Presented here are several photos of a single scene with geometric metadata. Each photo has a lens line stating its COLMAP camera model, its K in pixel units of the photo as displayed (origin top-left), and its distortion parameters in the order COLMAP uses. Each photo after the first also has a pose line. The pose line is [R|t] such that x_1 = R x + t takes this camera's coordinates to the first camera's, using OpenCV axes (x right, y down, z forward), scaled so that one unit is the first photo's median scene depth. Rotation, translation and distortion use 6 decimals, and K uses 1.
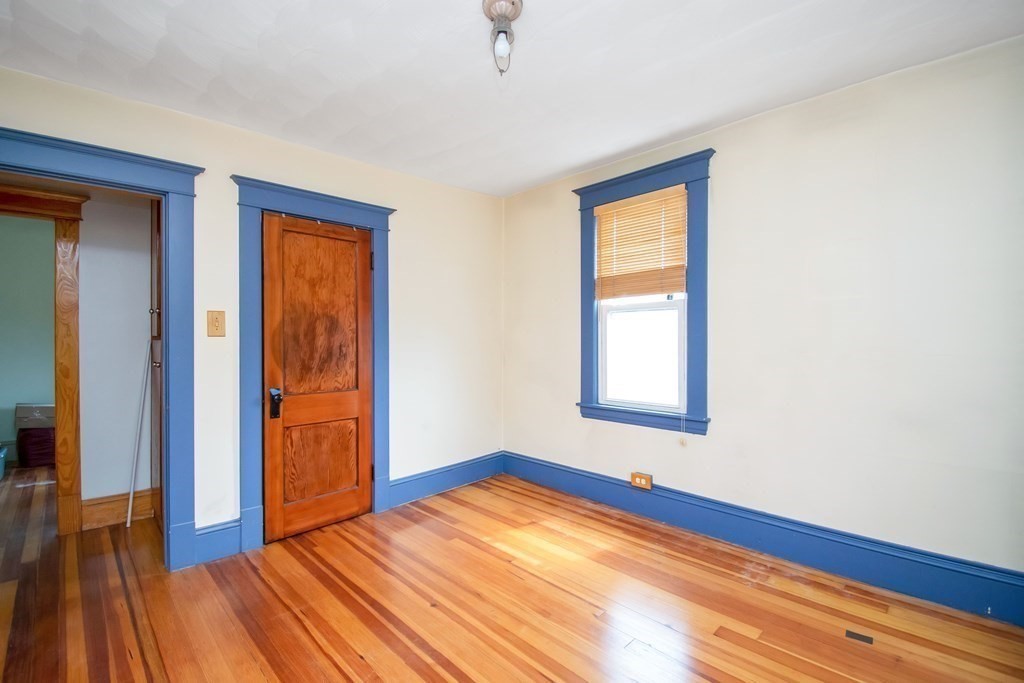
lens RADIAL K [[466.1, 0, 512.3], [0, 466.1, 335.4], [0, 0, 1]] dist [0.003929, -0.011005]
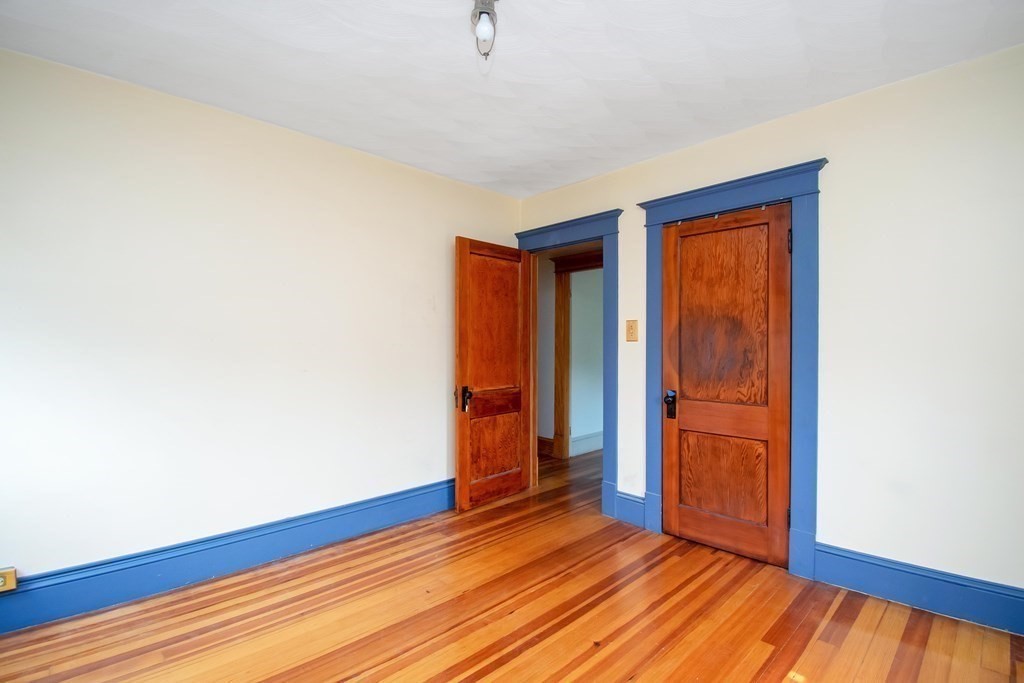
lens RADIAL K [[466.1, 0, 515.0], [0, 466.1, 344.2], [0, 0, 1]] dist [0.003929, -0.011005]
pose [[-0.007356, -0.002534, -0.999970, 0.511526], [0.002483, 0.999994, -0.002552, 0.011095], [0.999970, -0.002502, -0.007350, 0.611876]]
